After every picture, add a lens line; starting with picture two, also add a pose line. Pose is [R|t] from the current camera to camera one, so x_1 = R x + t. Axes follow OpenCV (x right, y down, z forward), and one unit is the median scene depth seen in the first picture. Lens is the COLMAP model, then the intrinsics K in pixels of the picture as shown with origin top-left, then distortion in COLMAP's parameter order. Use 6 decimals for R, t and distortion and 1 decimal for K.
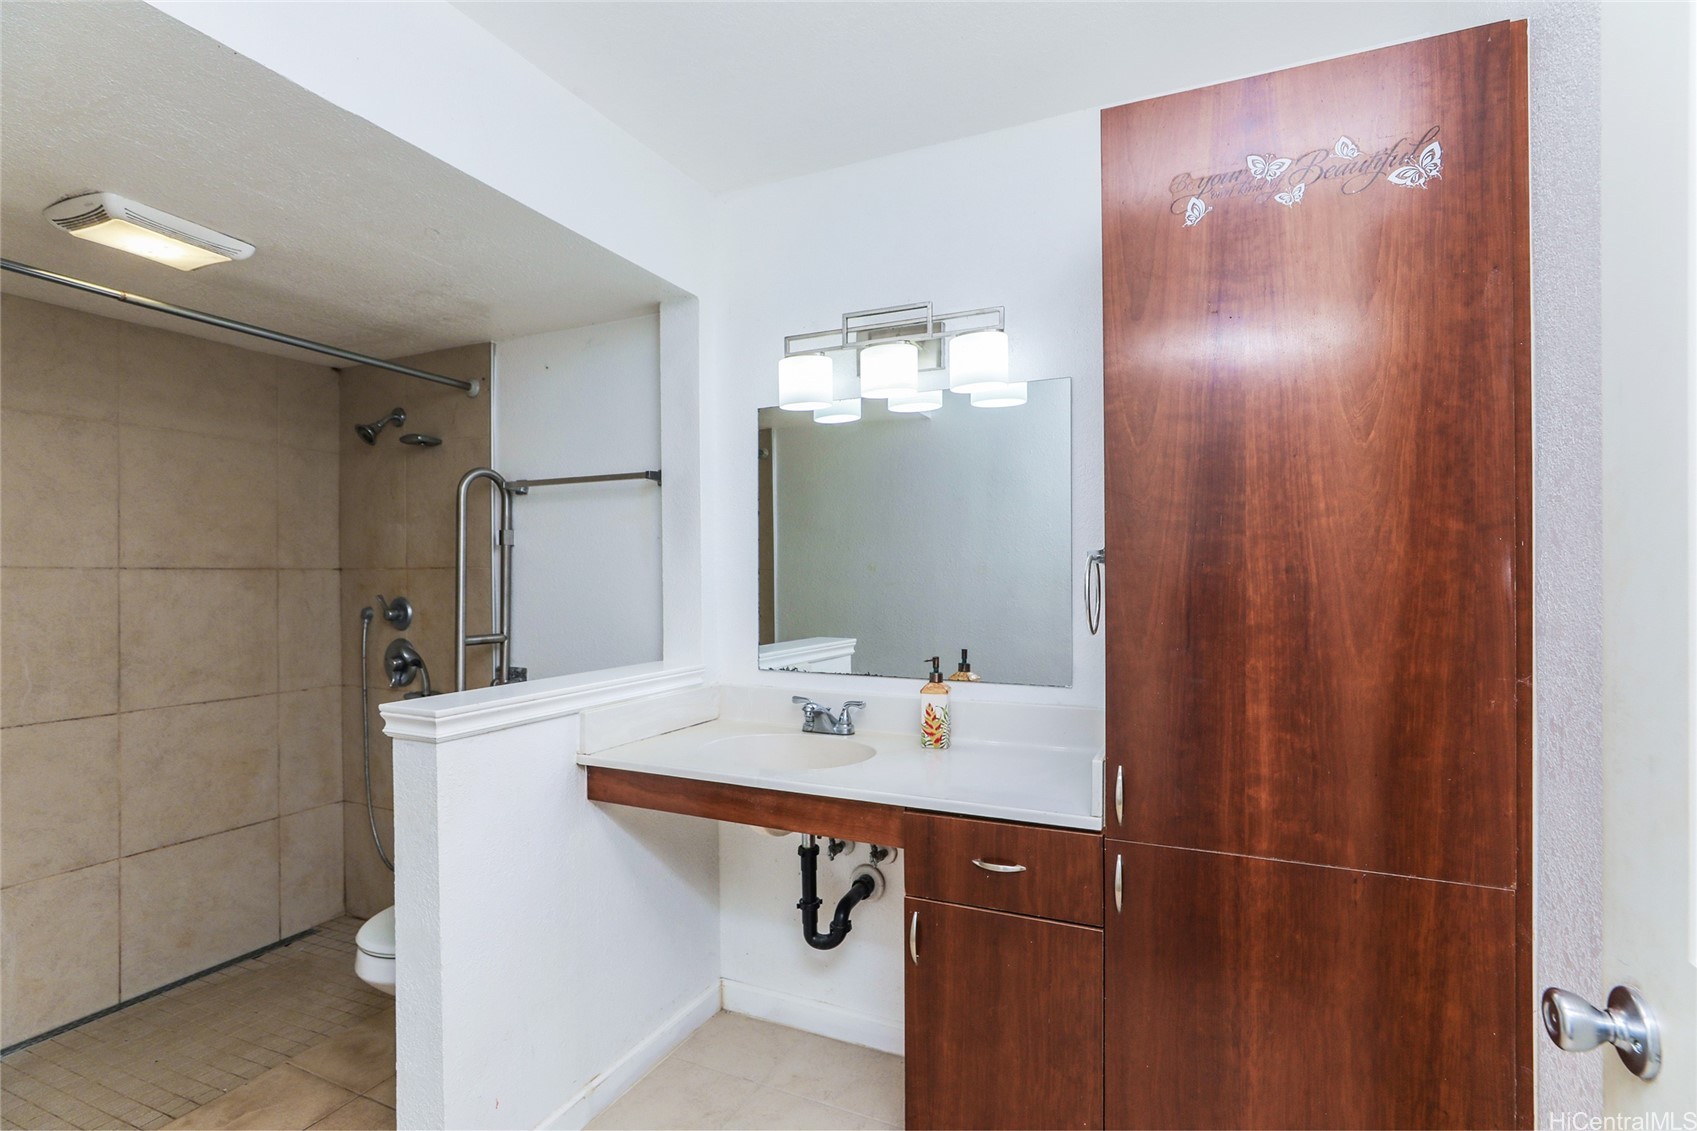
lens RADIAL K [[781.1, 0, 853.3], [0, 781.1, 566.8], [0, 0, 1]] dist [-0.020450, 0.008814]
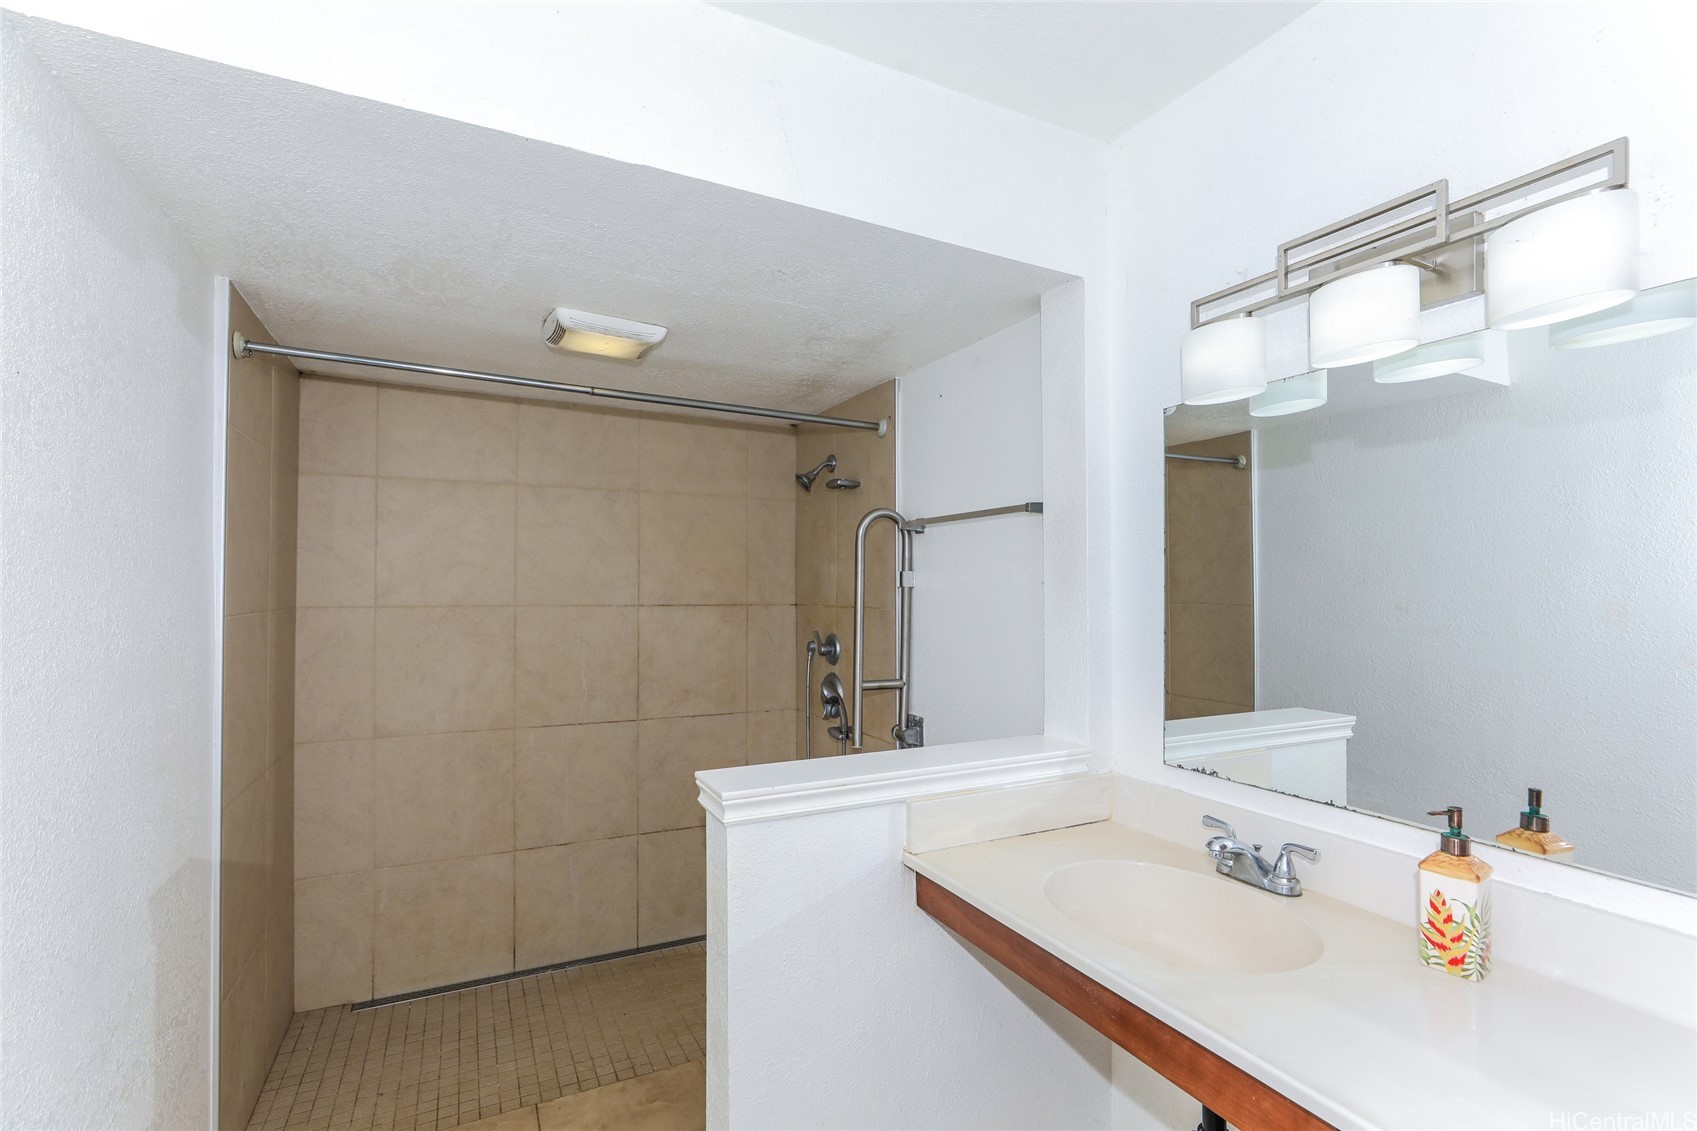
lens RADIAL K [[746.0, 0, 845.1], [0, 746.0, 581.4], [0, 0, 1]] dist [-0.017894, 0.003522]
pose [[0.783776, 0.001283, -0.621042, 0.074637], [0.000268, 0.999997, 0.002404, -0.040948], [0.621043, -0.002051, 0.783774, 0.255351]]
